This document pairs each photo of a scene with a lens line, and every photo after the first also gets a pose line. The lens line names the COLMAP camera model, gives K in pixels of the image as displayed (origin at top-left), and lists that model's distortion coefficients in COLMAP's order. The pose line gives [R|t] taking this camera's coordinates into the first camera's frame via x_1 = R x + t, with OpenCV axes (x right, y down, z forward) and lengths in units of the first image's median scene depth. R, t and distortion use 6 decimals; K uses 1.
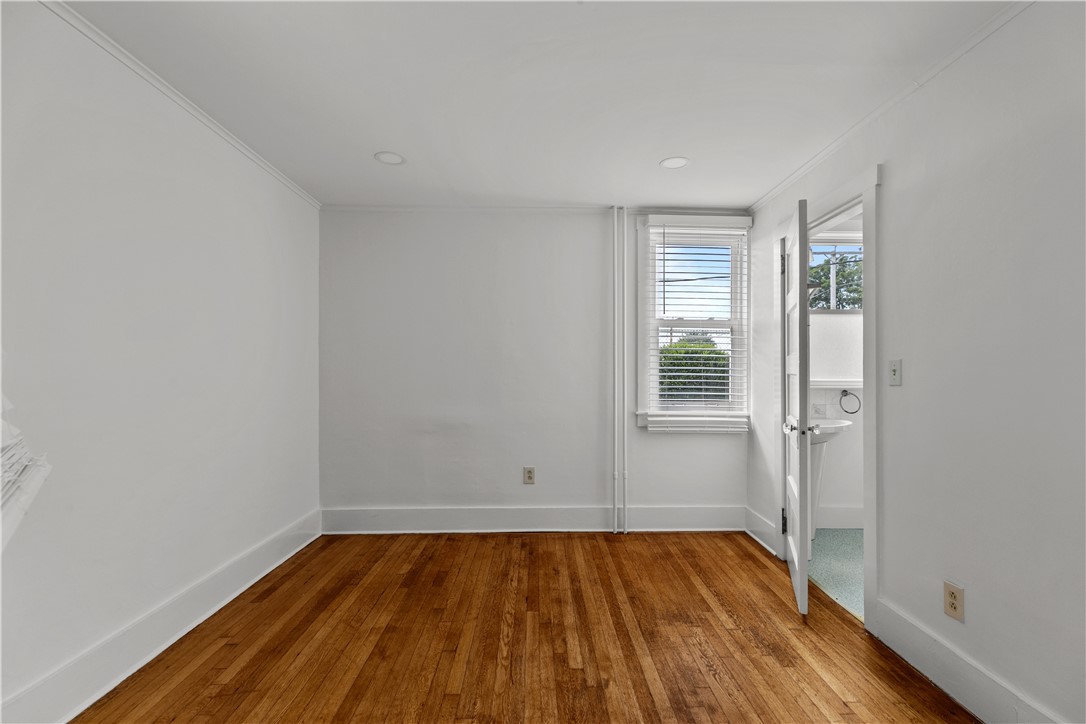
lens RADIAL K [[502.1, 0, 547.0], [0, 502.1, 367.1], [0, 0, 1]] dist [0.000889, -0.000124]
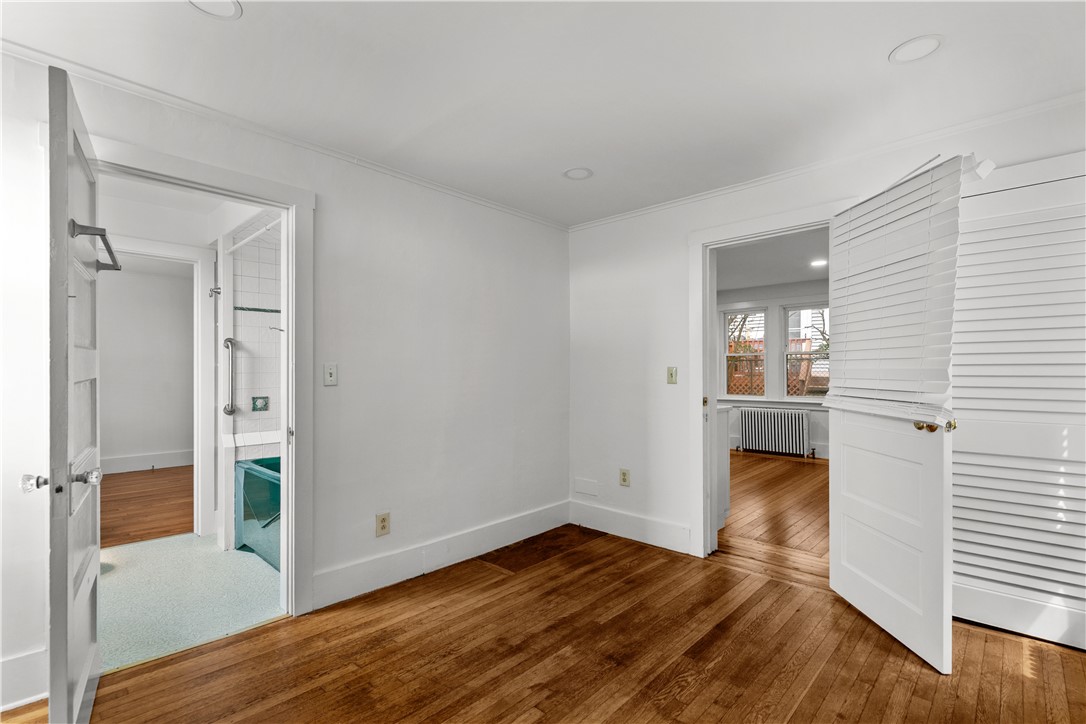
lens RADIAL K [[502.1, 0, 547.0], [0, 502.1, 367.1], [0, 0, 1]] dist [0.000889, -0.000124]
pose [[-0.712546, 0.004073, 0.701614, -0.590386], [-0.001096, 0.999975, -0.006918, -0.001152], [-0.701625, -0.005698, -0.712524, 1.662143]]
